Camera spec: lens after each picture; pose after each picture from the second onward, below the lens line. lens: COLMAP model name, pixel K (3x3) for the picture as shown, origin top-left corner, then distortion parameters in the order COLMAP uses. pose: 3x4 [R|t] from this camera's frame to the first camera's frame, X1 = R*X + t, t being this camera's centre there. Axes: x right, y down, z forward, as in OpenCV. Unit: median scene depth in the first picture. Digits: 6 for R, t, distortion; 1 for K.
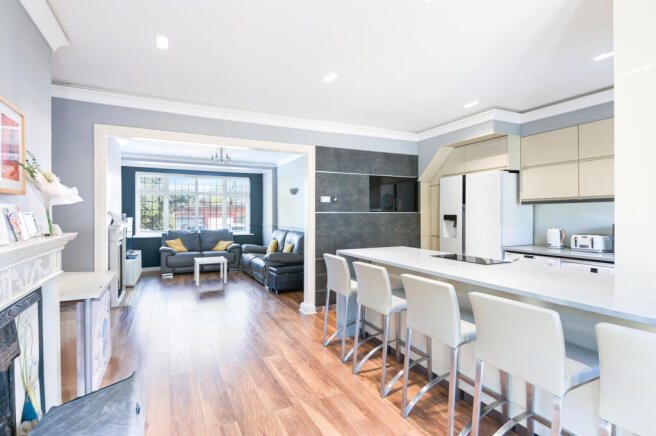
lens RADIAL K [[321.2, 0, 308.8], [0, 321.2, 216.4], [0, 0, 1]] dist [0.003075, 0.000172]
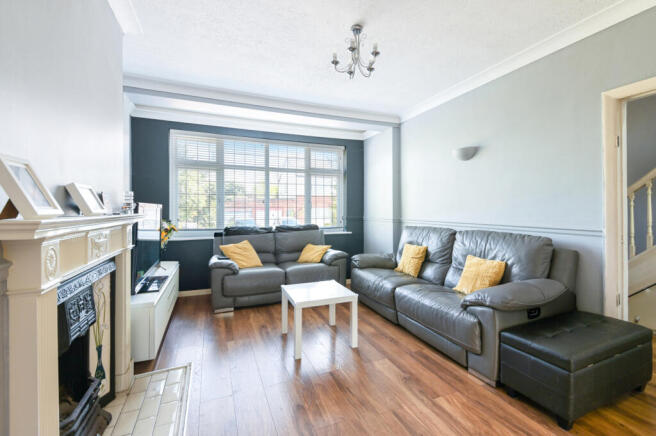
lens RADIAL K [[278.4, 0, 327.8], [0, 278.4, 207.6], [0, 0, 1]] dist [-0.000648, -0.000021]
pose [[0.999793, -0.002114, -0.020236, -0.240312], [0.001907, 0.999946, -0.010232, 0.011799], [0.020256, 0.010191, 0.999743, 0.502259]]
